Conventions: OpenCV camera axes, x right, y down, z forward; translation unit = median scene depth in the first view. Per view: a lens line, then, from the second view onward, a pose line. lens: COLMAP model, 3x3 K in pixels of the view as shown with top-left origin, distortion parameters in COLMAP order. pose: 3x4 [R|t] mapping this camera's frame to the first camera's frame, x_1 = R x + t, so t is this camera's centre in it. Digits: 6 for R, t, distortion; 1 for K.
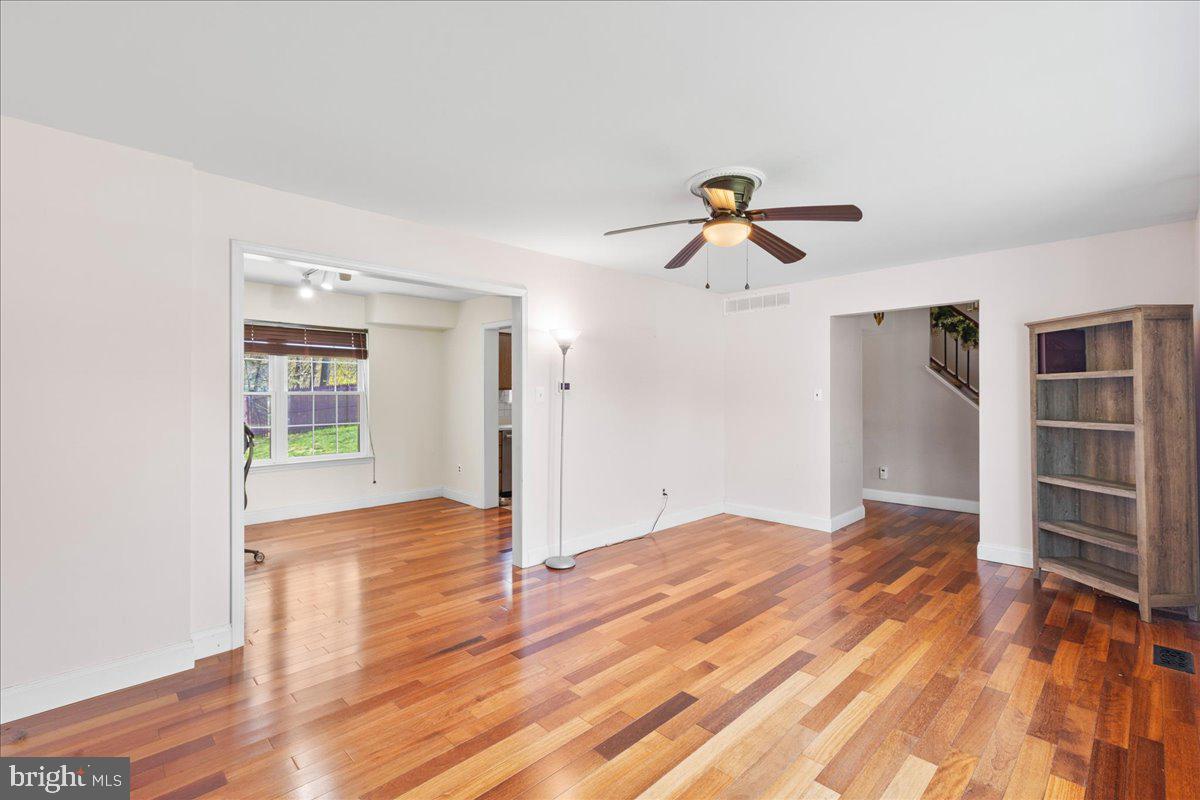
lens RADIAL K [[534.9, 0, 600.2], [0, 534.9, 391.6], [0, 0, 1]] dist [0.003128, -0.000236]
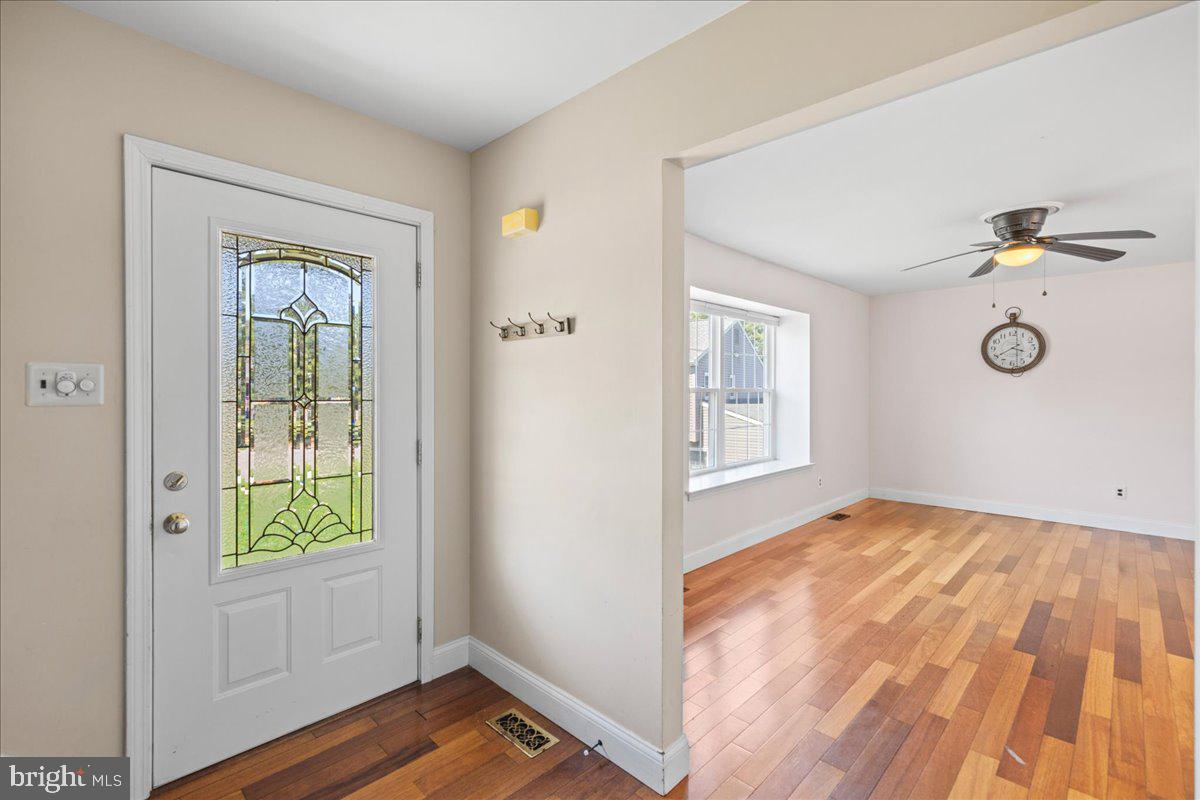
lens RADIAL K [[538.8, 0, 600.3], [0, 538.8, 388.4], [0, 0, 1]] dist [0.002489, 0.000713]
pose [[-0.999715, -0.001350, -0.023837, 1.069943], [-0.001309, 0.999998, -0.001740, 0.004098], [0.023839, -0.001709, -0.999714, 1.950320]]
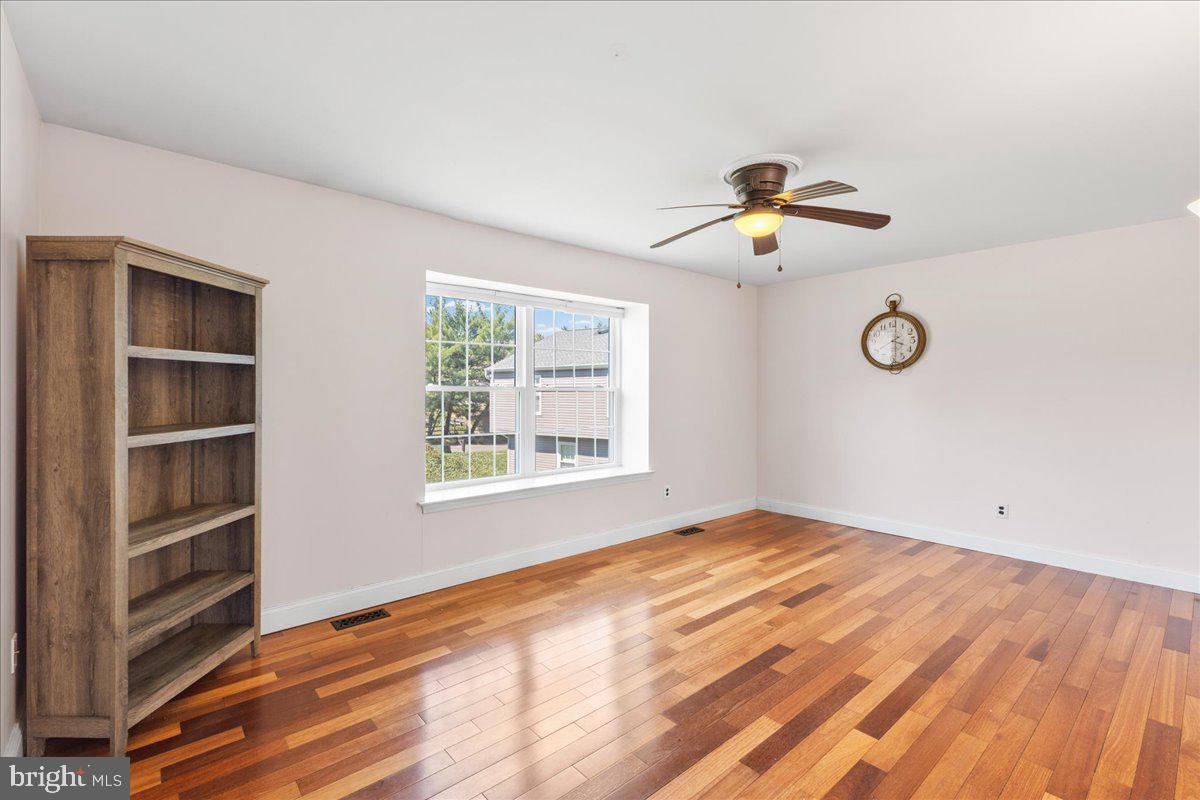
lens RADIAL K [[534.9, 0, 600.2], [0, 534.9, 391.6], [0, 0, 1]] dist [0.003128, -0.000236]
pose [[-0.998460, -0.002374, 0.055430, 0.421327], [-0.002279, 0.999996, 0.001777, 0.010089], [-0.055434, 0.001648, -0.998461, 1.781410]]
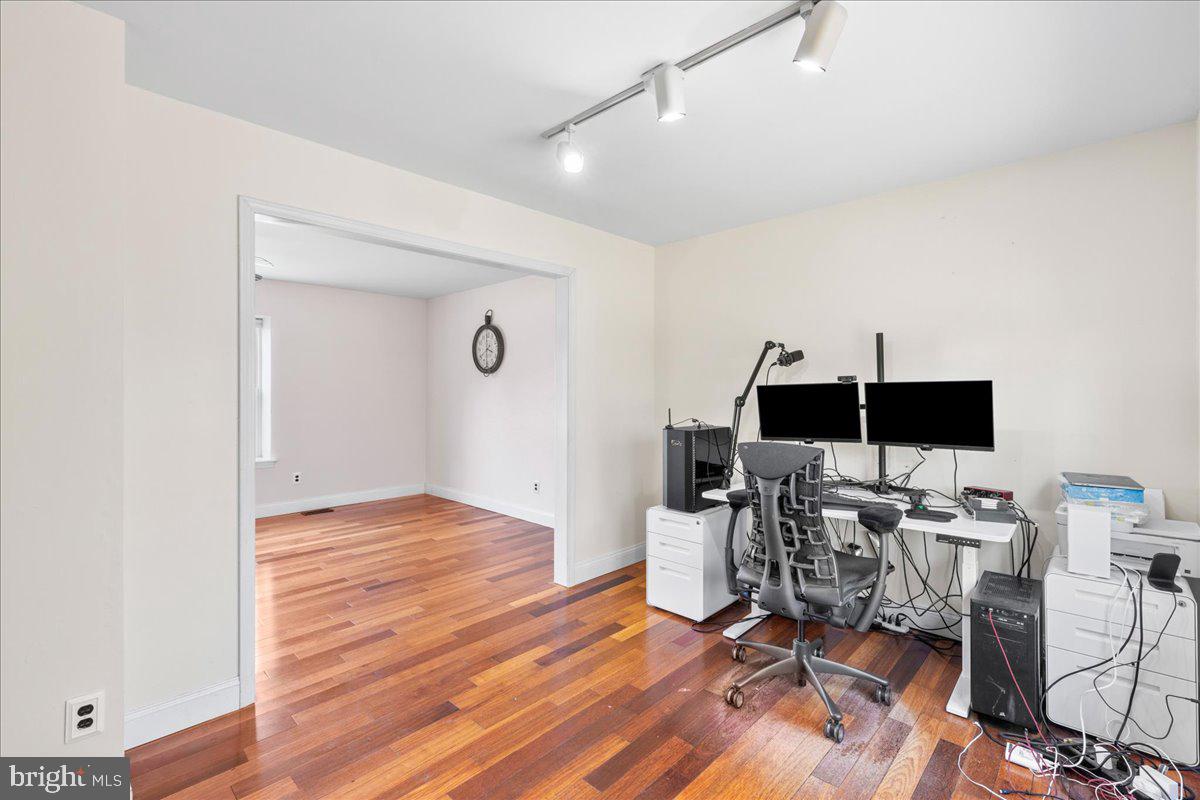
lens RADIAL K [[534.9, 0, 600.2], [0, 534.9, 391.6], [0, 0, 1]] dist [0.003128, -0.000236]
pose [[-0.999586, -0.001347, -0.028757, -0.658645], [-0.001454, 0.999992, 0.003711, 0.004338], [0.028752, 0.003751, -0.999580, 2.048777]]
